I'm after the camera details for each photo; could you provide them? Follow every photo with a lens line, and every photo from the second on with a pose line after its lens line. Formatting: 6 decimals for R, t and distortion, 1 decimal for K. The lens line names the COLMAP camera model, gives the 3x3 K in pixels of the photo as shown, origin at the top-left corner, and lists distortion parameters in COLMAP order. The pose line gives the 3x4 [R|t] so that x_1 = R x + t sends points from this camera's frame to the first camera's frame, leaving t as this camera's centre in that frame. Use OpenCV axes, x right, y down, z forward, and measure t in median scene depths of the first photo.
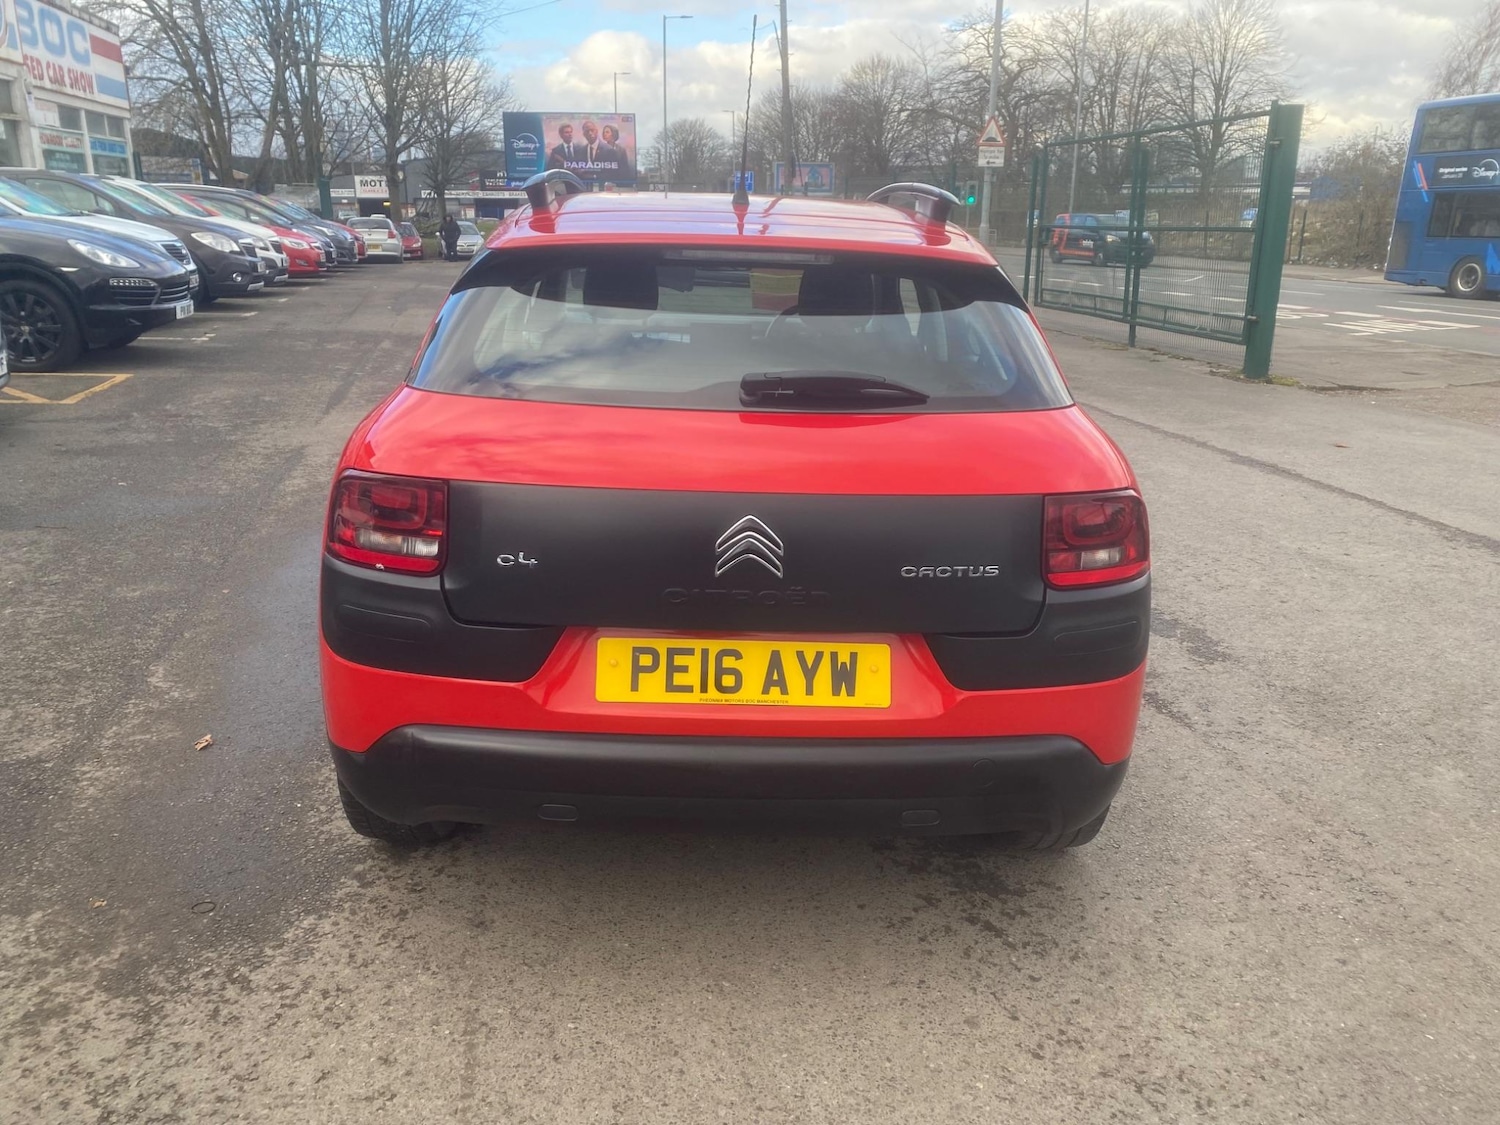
lens RADIAL K [[1148.1, 0, 736.5], [0, 1148.1, 546.8], [0, 0, 1]] dist [0.012486, -0.004797]
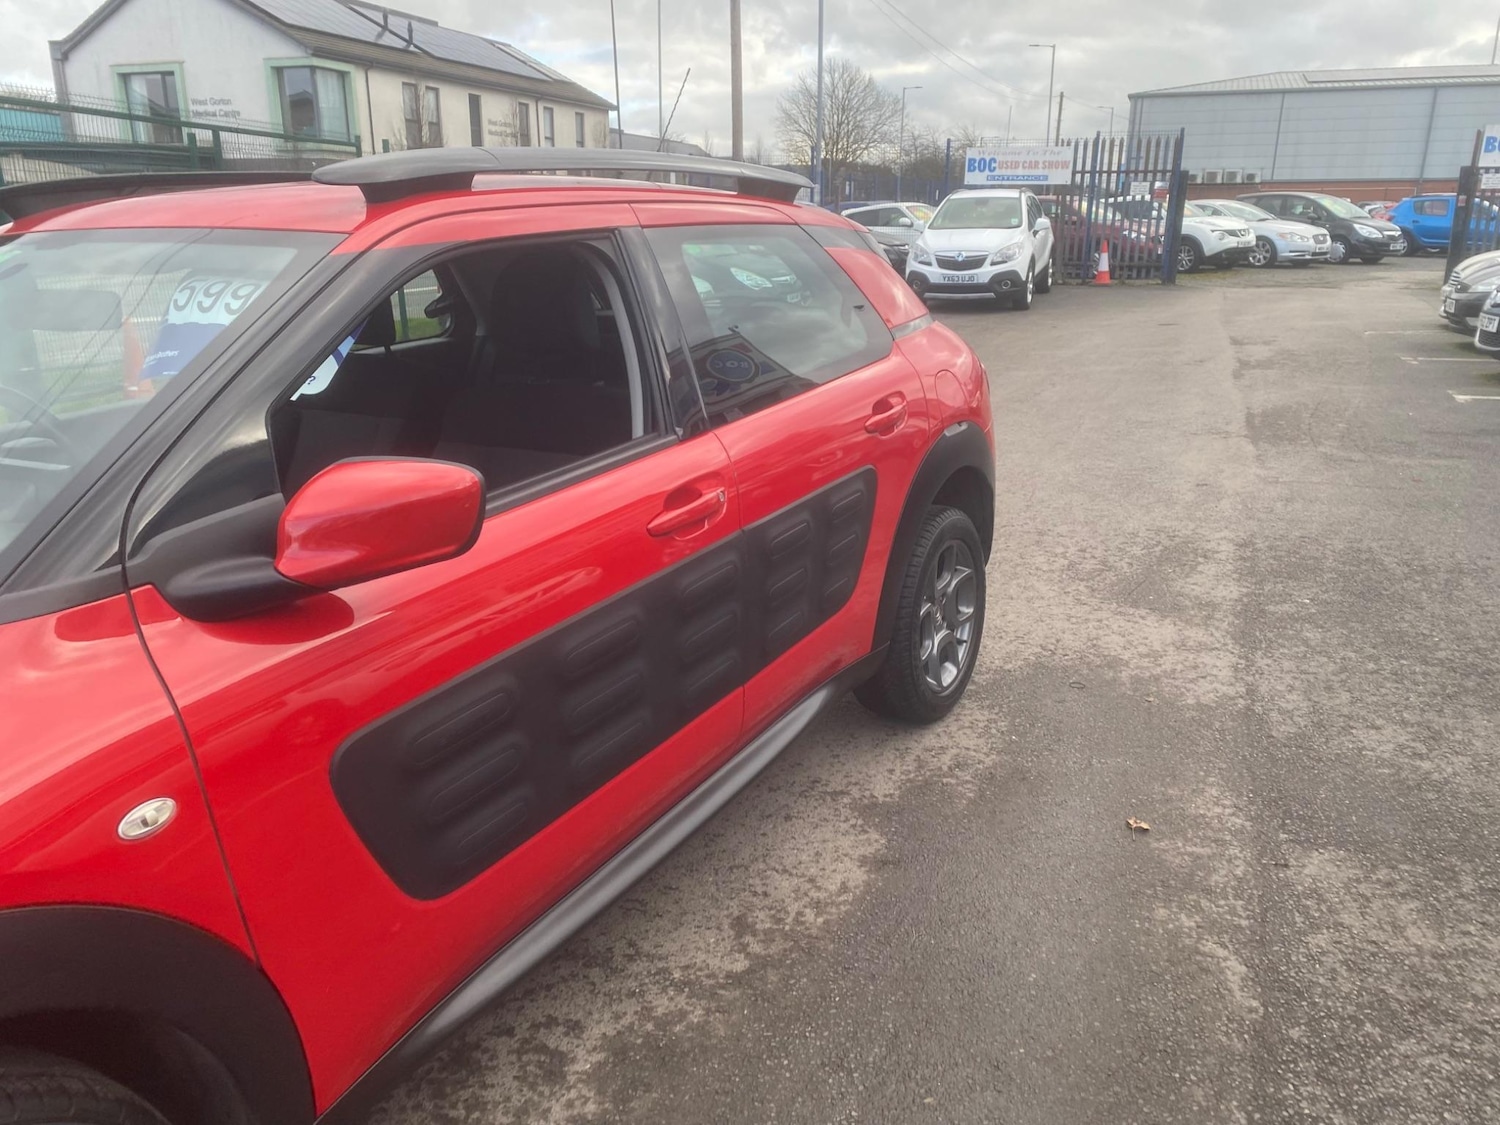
lens RADIAL K [[1140.5, 0, 767.6], [0, 1140.5, 570.9], [0, 0, 1]] dist [0.032549, -0.022932]
pose [[-0.846696, -0.161294, 0.507041, -0.579258], [0.147778, 0.844168, 0.515307, -0.426419], [-0.511144, 0.511238, -0.690918, 1.466389]]
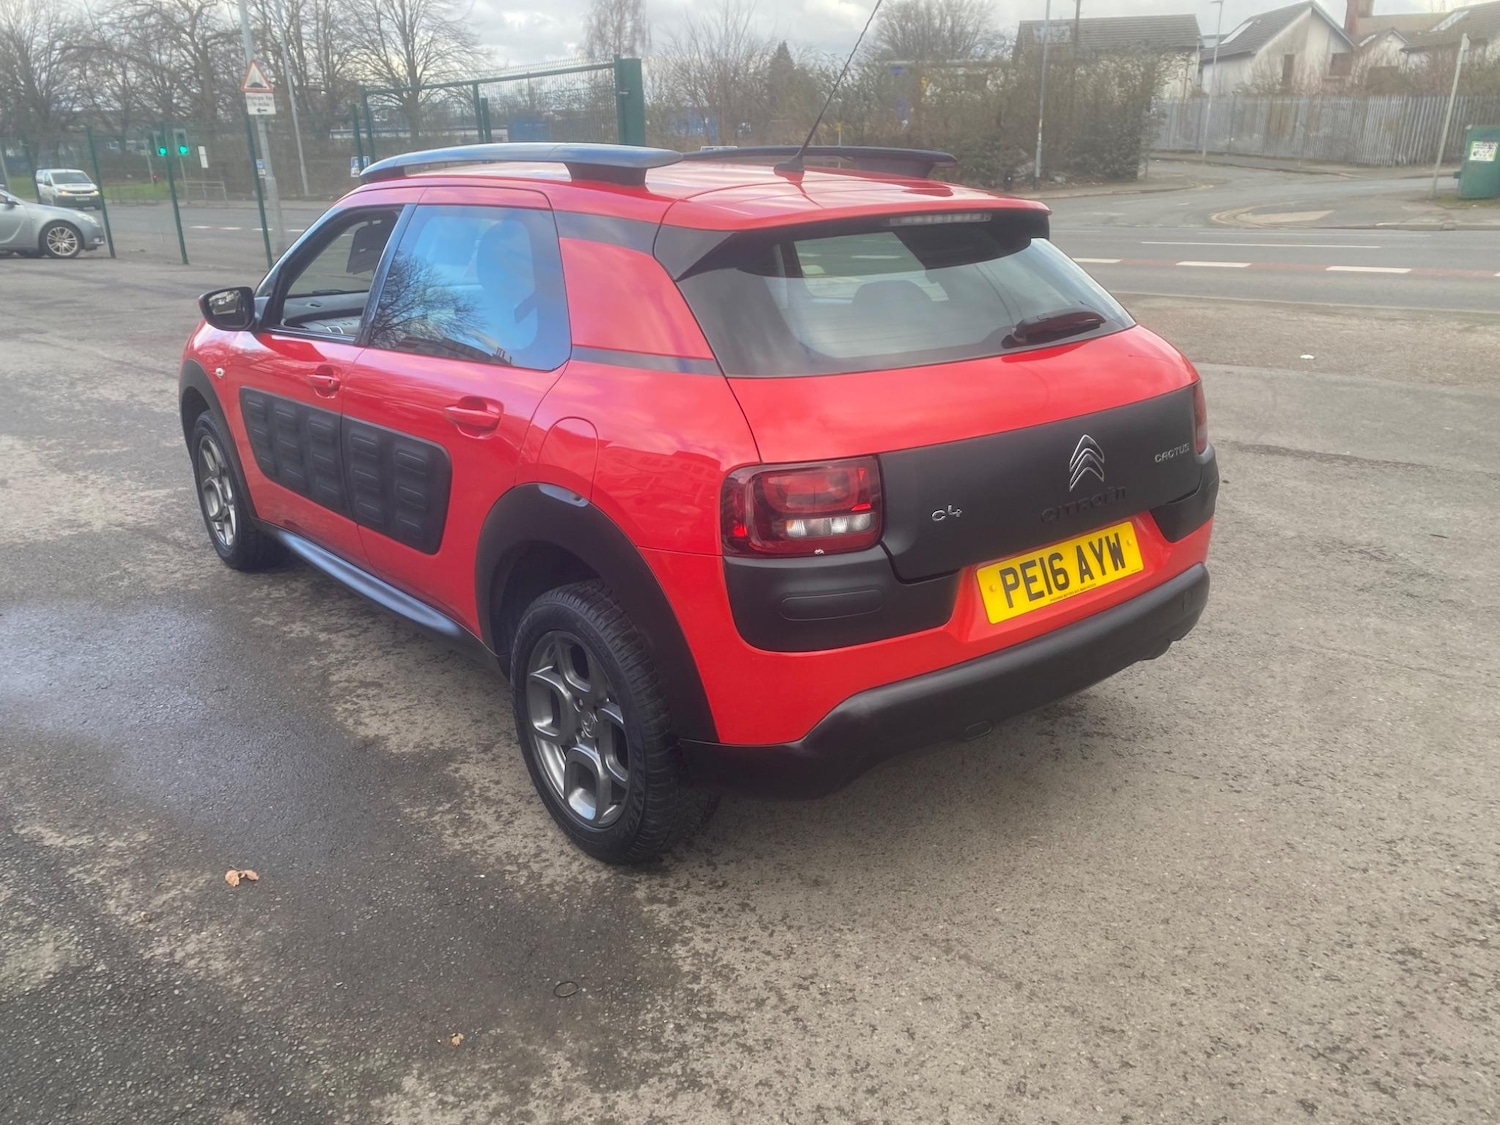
lens RADIAL K [[1141.0, 0, 739.1], [0, 1141.0, 559.7], [0, 0, 1]] dist [0.020822, -0.014213]
pose [[0.795006, -0.231812, 0.560561, -0.534691], [0.201006, 0.972564, 0.117116, -0.062576], [-0.572330, 0.019568, 0.819790, 0.125014]]
